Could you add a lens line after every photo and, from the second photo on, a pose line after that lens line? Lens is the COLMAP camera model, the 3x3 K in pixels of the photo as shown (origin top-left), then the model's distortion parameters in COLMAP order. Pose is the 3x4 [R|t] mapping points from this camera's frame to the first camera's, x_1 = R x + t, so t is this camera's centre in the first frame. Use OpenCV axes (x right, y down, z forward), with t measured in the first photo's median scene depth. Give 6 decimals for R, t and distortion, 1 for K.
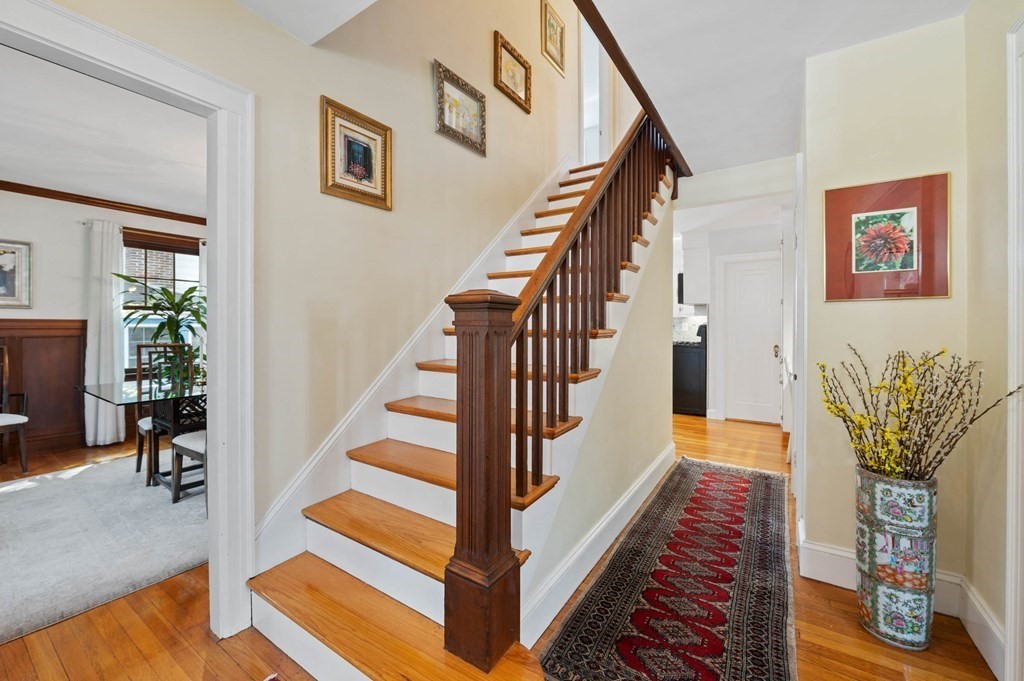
lens RADIAL K [[408.9, 0, 513.3], [0, 408.9, 333.6], [0, 0, 1]] dist [-0.010438, -0.000381]
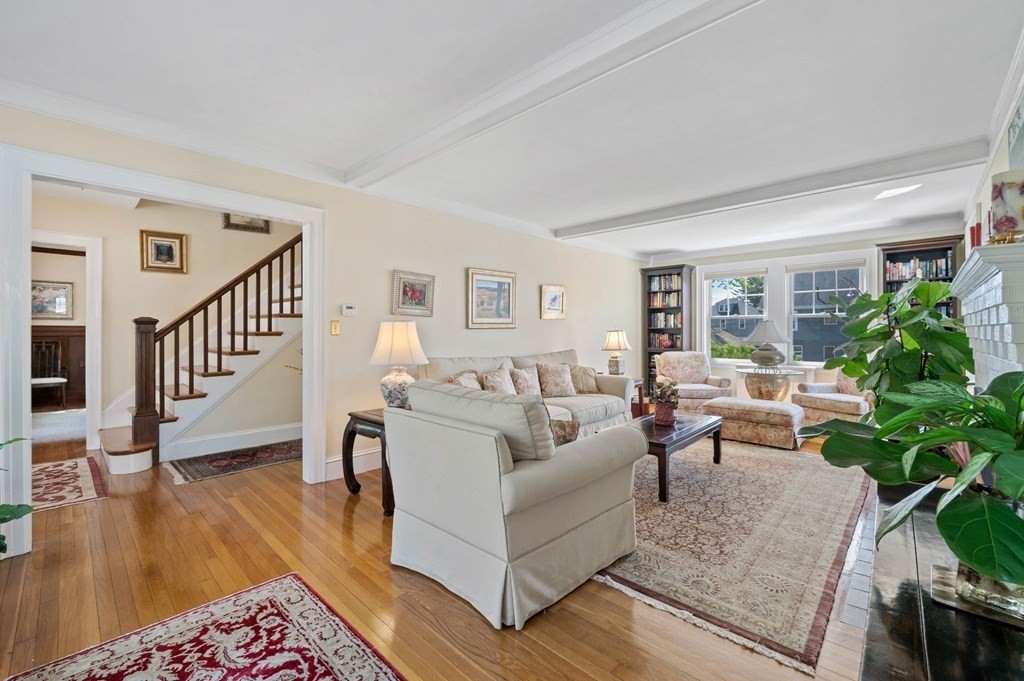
lens RADIAL K [[425.2, 0, 512.1], [0, 425.2, 333.1], [0, 0, 1]] dist [-0.002667, -0.000064]
pose [[0.985801, -0.004828, -0.167847, 1.804622], [0.004683, 0.999988, -0.001261, 0.014234], [0.167851, 0.000457, 0.985812, -0.912337]]
